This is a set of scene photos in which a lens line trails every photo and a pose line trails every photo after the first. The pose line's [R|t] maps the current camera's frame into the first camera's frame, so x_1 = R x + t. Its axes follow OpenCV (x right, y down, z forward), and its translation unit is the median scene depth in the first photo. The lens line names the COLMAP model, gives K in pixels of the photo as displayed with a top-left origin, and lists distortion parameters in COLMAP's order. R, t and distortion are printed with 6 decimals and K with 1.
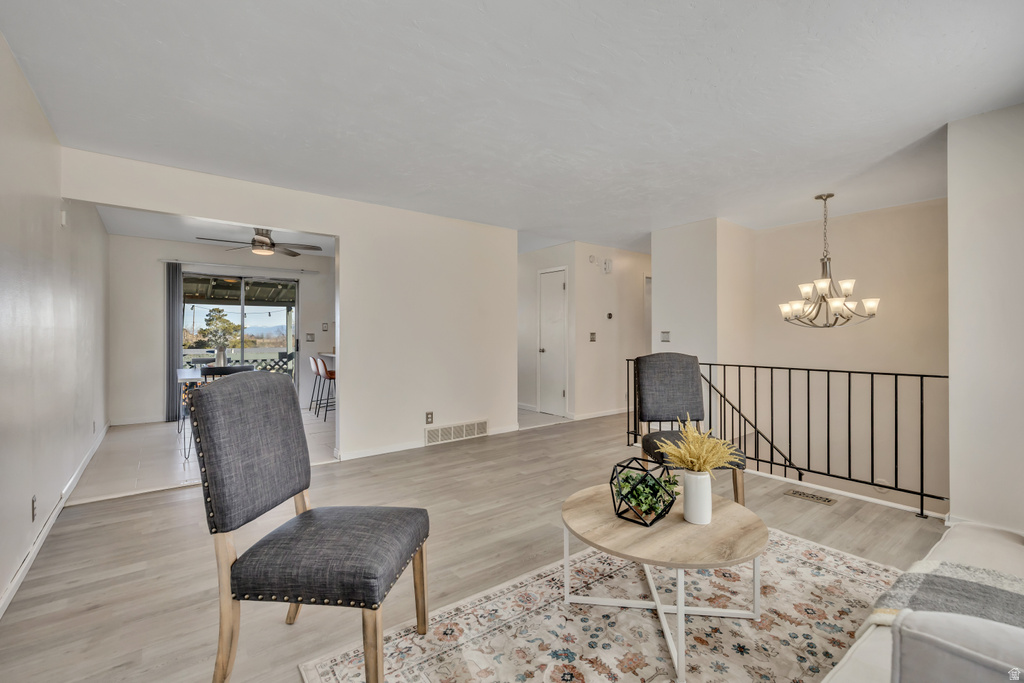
lens RADIAL K [[448.9, 0, 510.4], [0, 448.9, 333.4], [0, 0, 1]] dist [-0.000371, -0.000018]
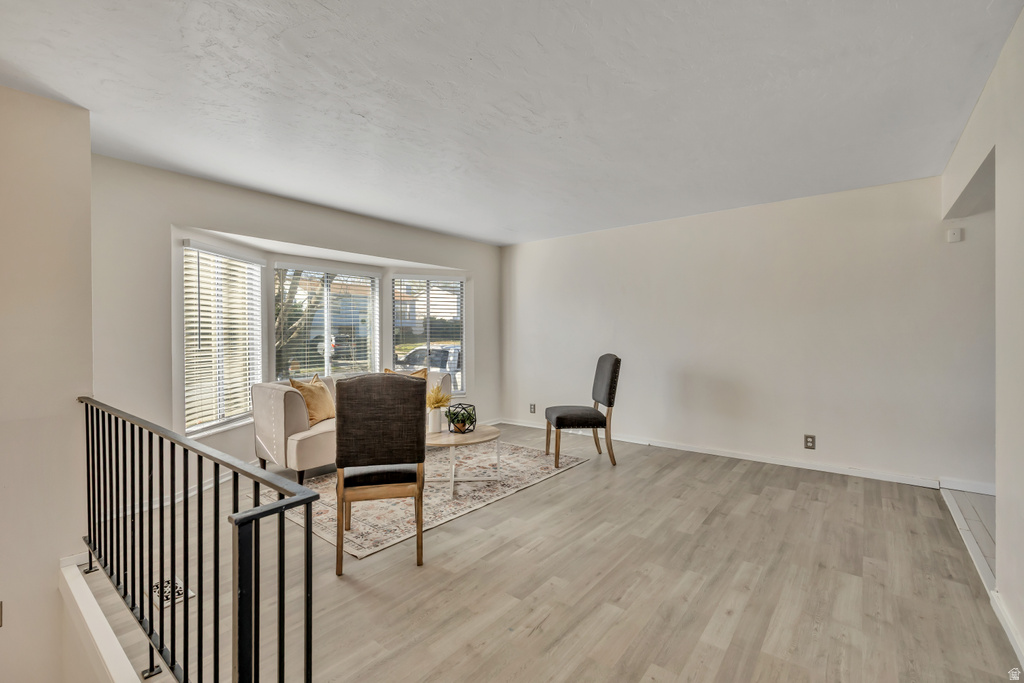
lens RADIAL K [[448.9, 0, 510.4], [0, 448.9, 333.4], [0, 0, 1]] dist [-0.000371, -0.000018]
pose [[-0.971446, 0.008330, -0.237112, 0.286656], [0.008154, 0.999965, 0.001725, -0.021636], [0.237119, -0.000258, -0.971481, 1.564422]]
